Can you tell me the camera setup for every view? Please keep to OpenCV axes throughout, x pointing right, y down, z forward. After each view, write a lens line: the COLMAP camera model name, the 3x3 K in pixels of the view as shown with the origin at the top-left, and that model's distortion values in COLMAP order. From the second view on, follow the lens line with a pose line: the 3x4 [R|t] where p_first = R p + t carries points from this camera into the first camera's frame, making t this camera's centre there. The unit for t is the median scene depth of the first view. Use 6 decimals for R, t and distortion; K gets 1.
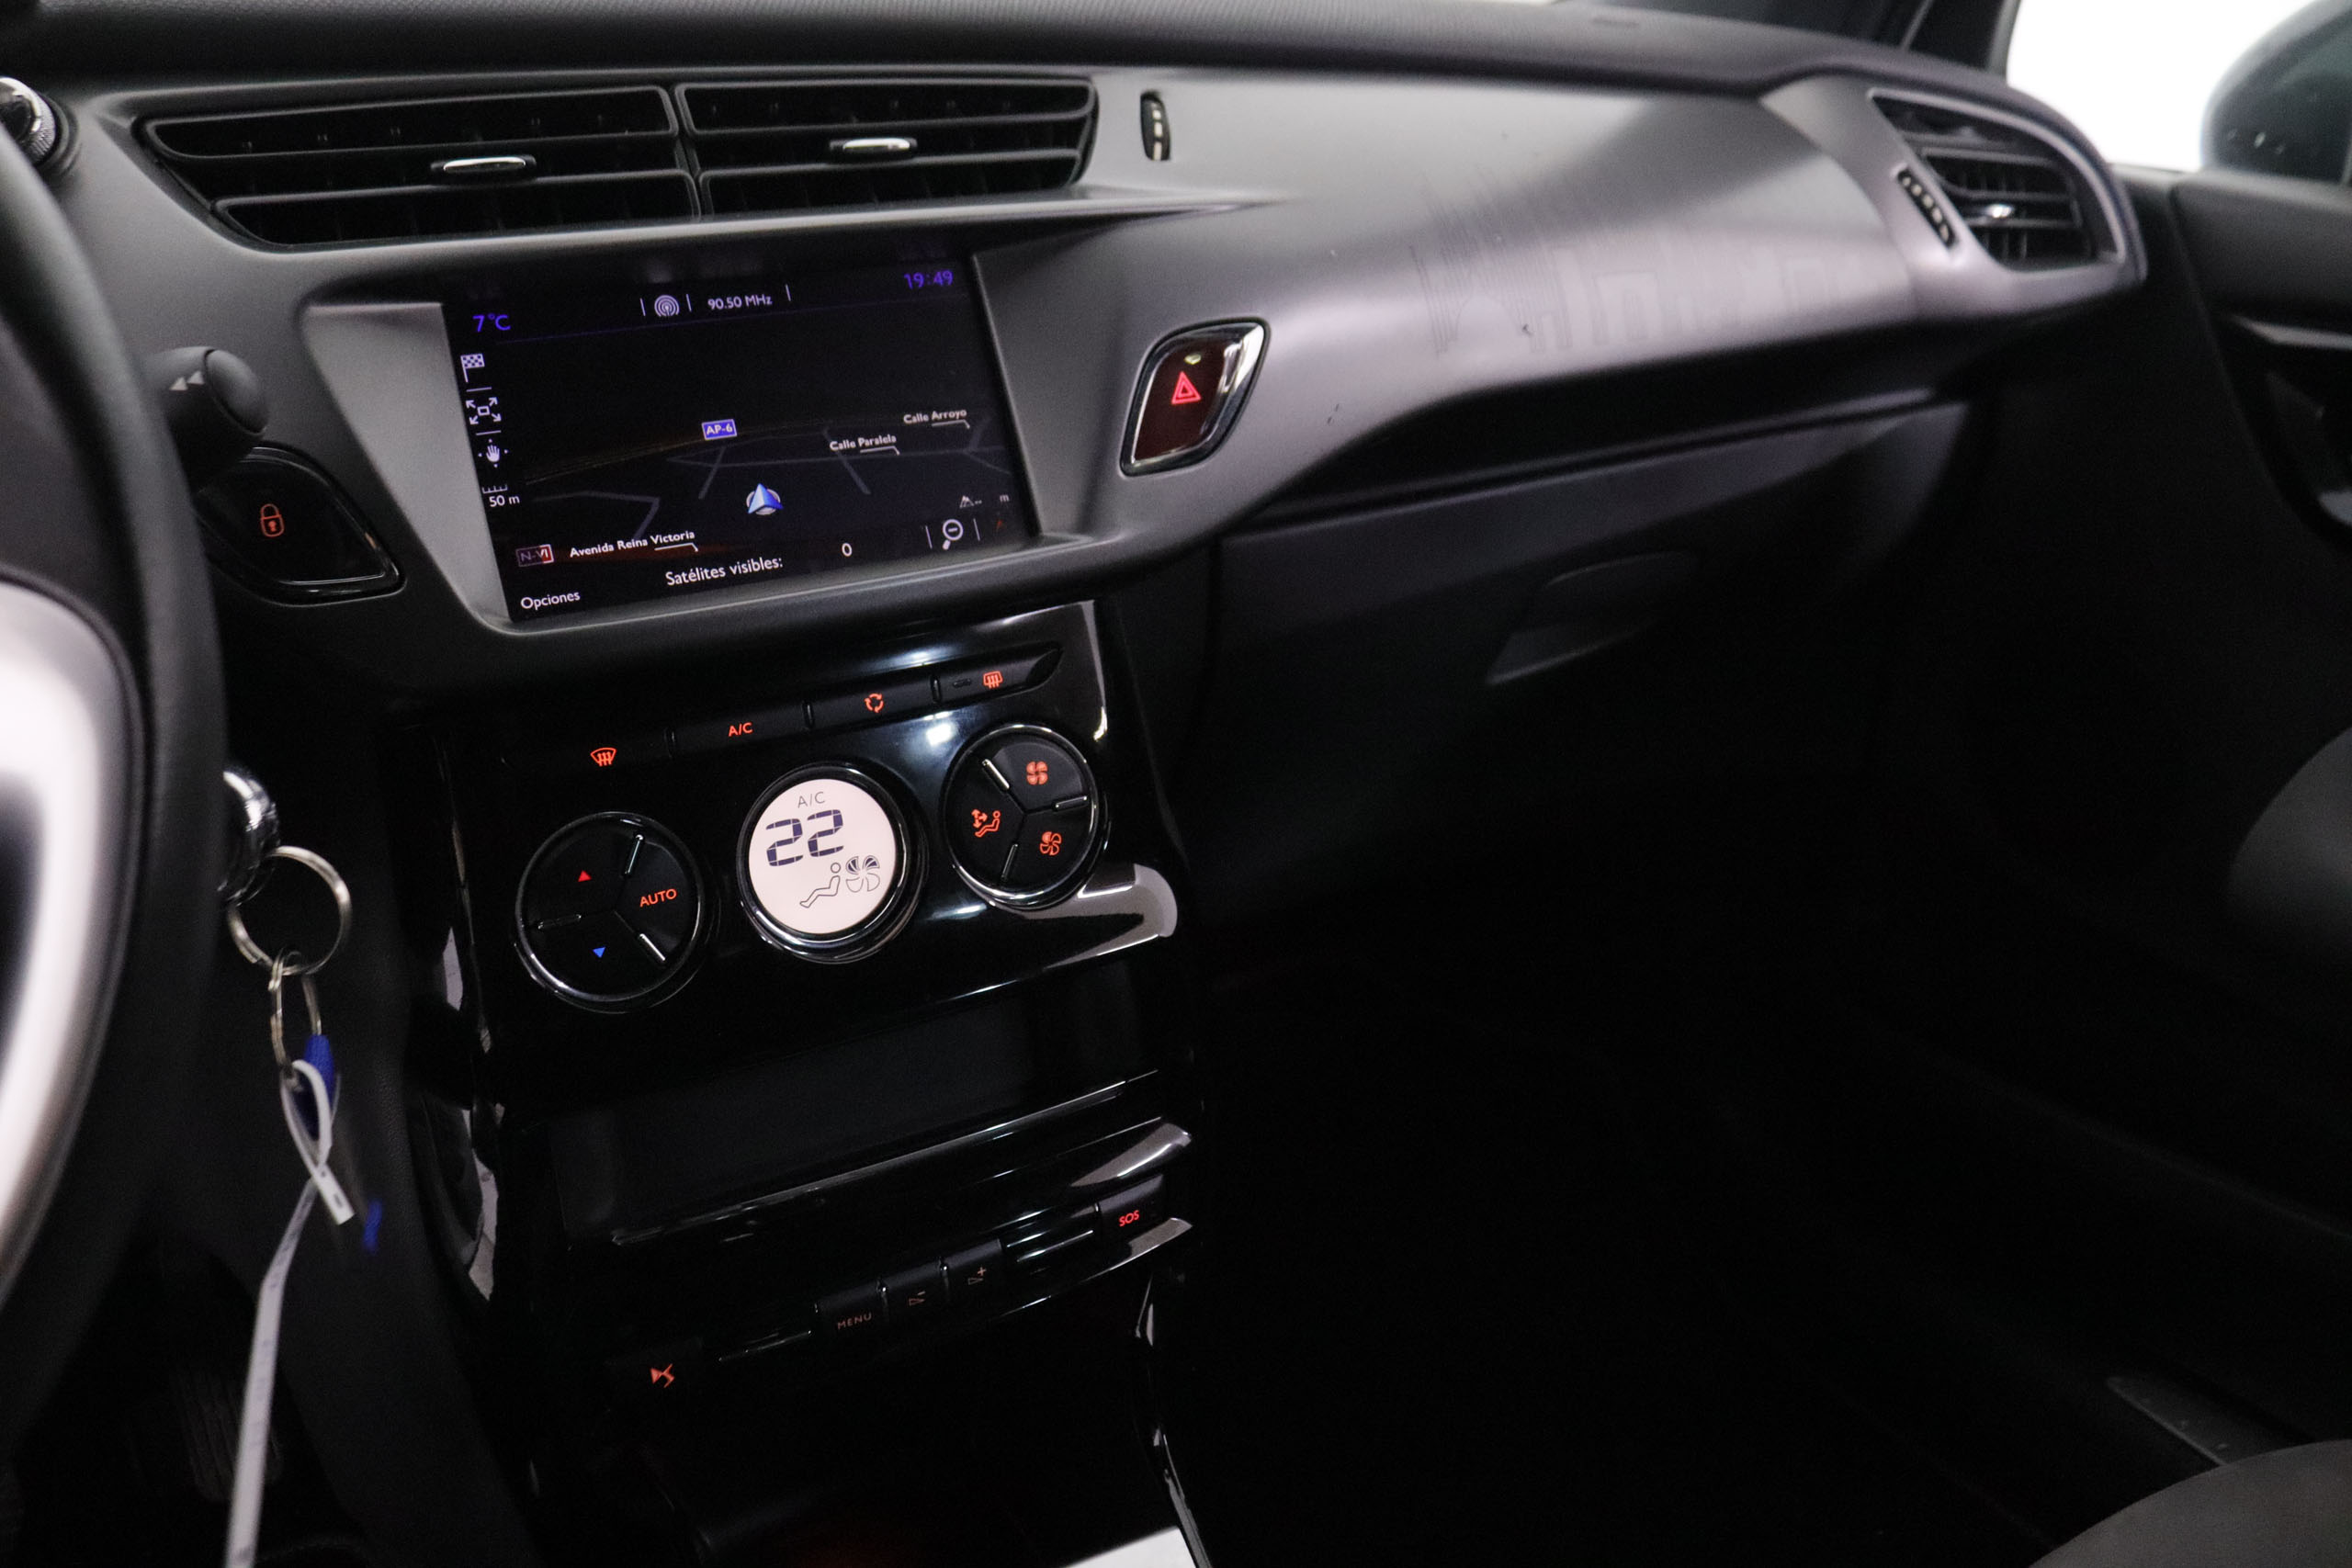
lens RADIAL K [[1902.4, 0, 1176.4], [0, 1902.4, 781.1], [0, 0, 1]] dist [-0.155534, 0.068596]
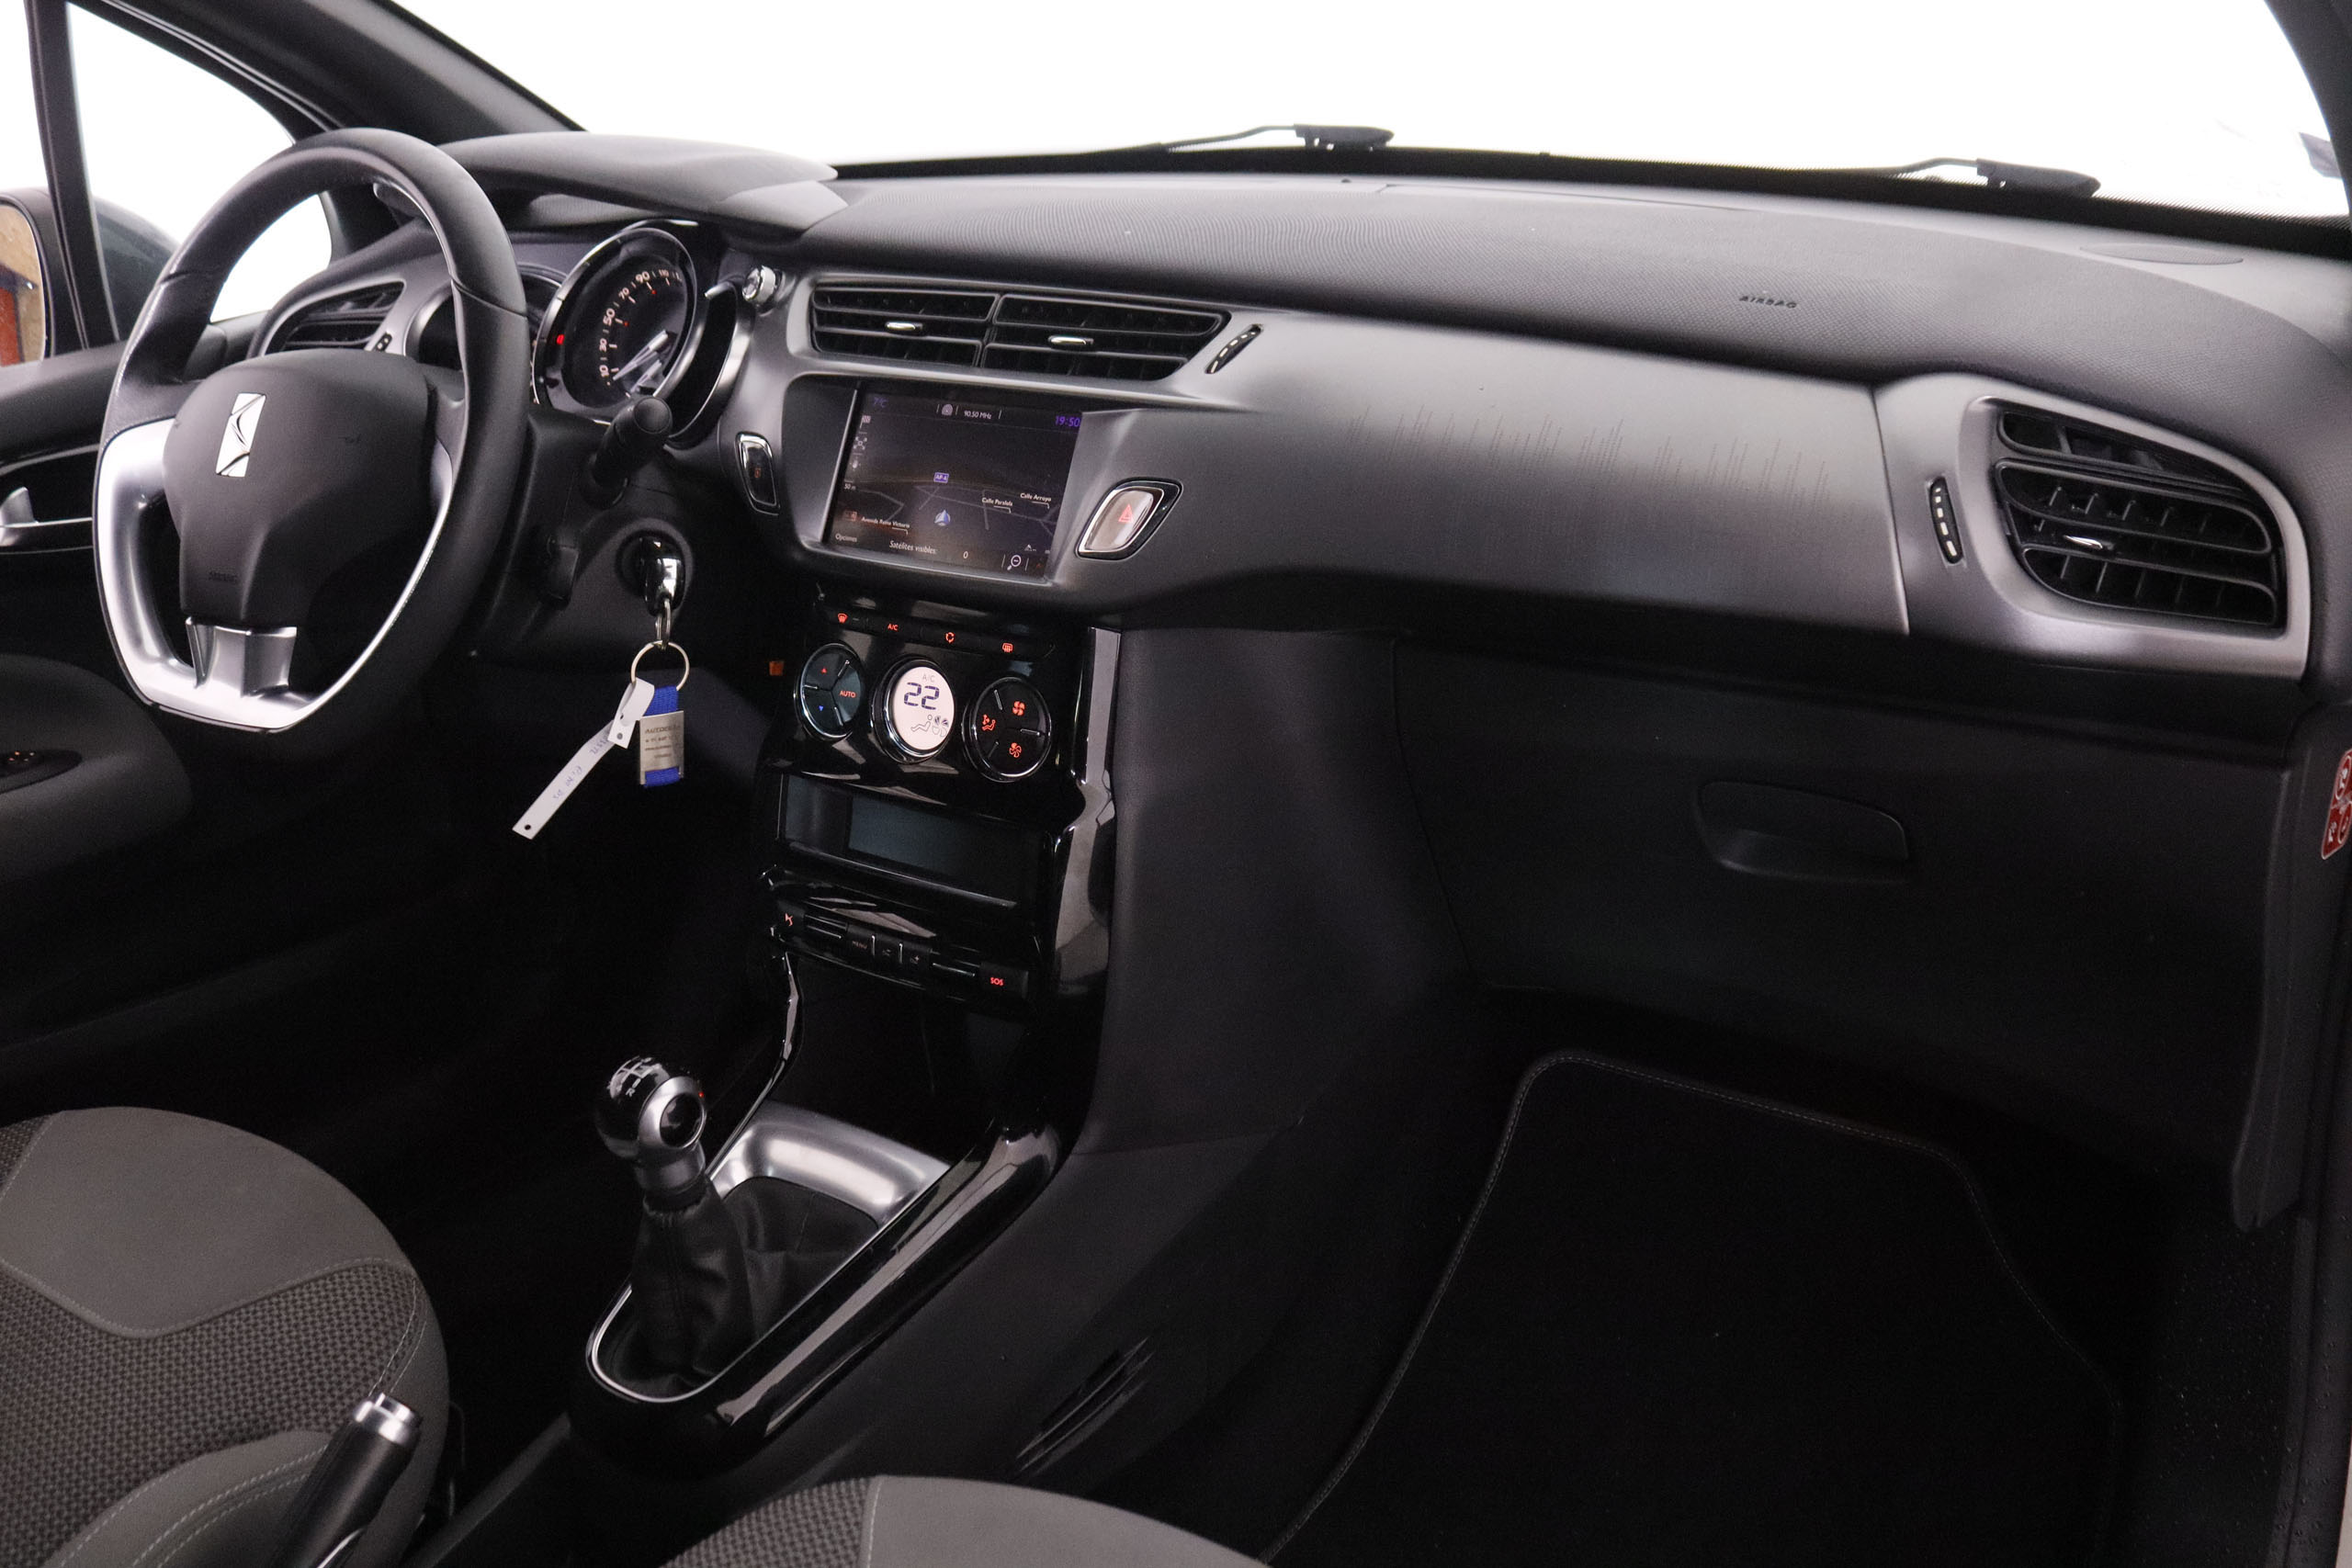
lens RADIAL K [[2014.0, 0, 1172.9], [0, 2014.0, 782.9], [0, 0, 1]] dist [-0.112555, -0.002304]
pose [[0.421122, 0.325698, -0.846509, 1.590537], [-0.319142, 0.926828, 0.197835, -0.356373], [0.849002, 0.186844, 0.494251, 0.229884]]
